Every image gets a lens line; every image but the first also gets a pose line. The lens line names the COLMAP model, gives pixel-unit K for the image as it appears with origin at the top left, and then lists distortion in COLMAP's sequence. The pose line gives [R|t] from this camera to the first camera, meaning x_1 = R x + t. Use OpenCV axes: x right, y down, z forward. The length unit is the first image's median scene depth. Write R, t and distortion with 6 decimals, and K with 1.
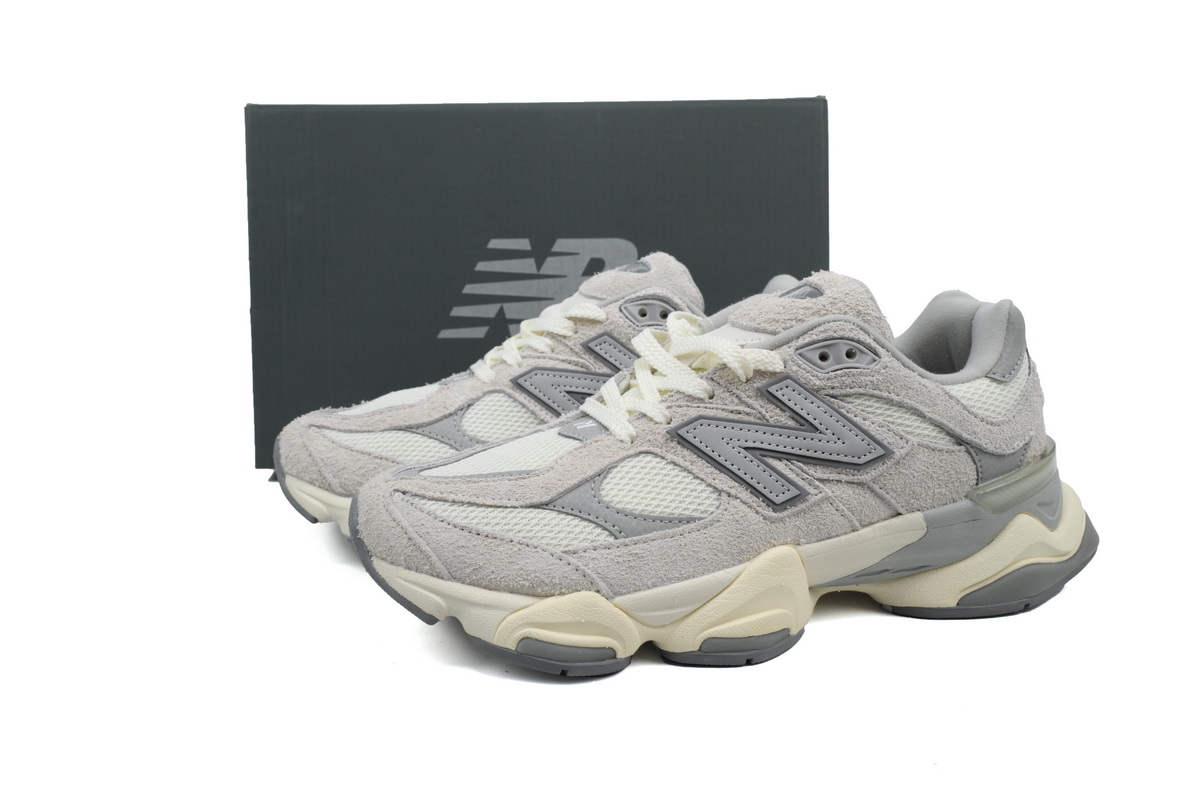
lens RADIAL K [[984.4, 0, 600.0], [0, 984.4, 400.0], [0, 0, 1]] dist [-0.006154, -0.004830]
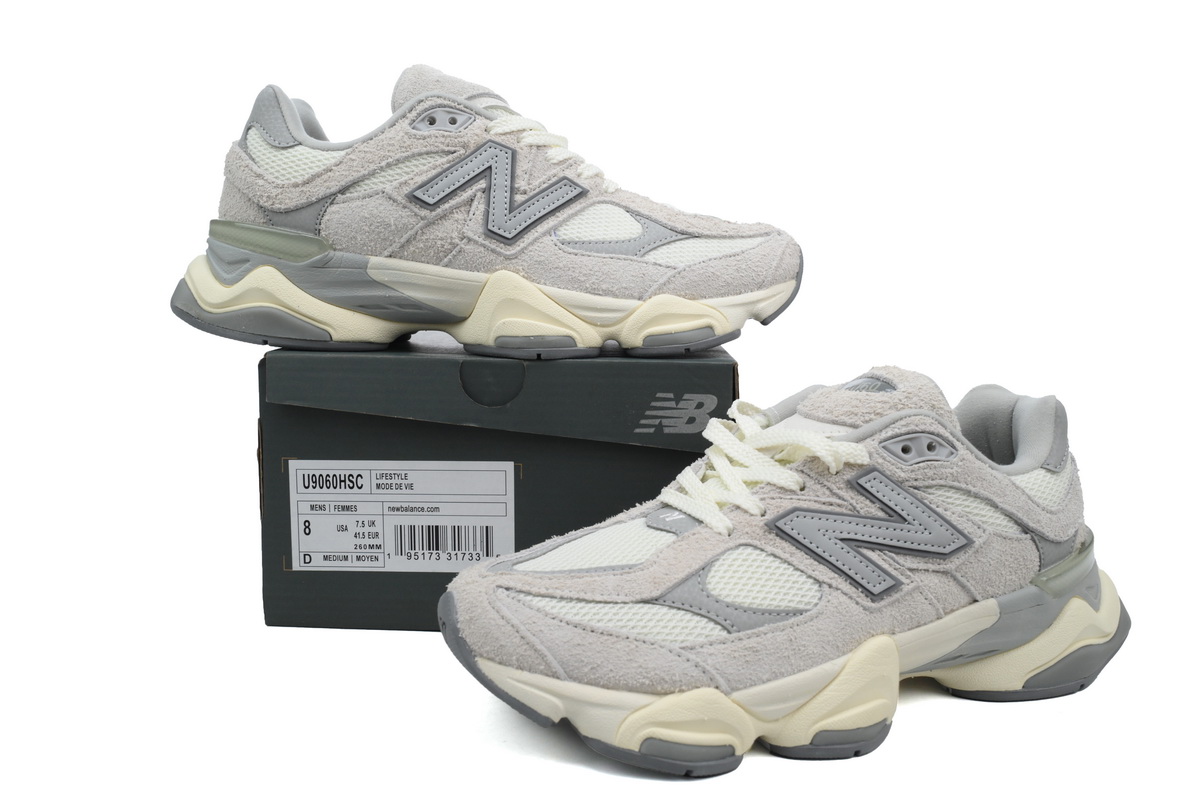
lens RADIAL K [[984.4, 0, 600.0], [0, 984.4, 400.0], [0, 0, 1]] dist [-0.006154, -0.004830]
pose [[0.992051, 0.007543, 0.125608, -0.229761], [0.001515, 0.997414, -0.071860, -0.022505], [-0.125825, 0.071479, 0.989474, 0.008755]]
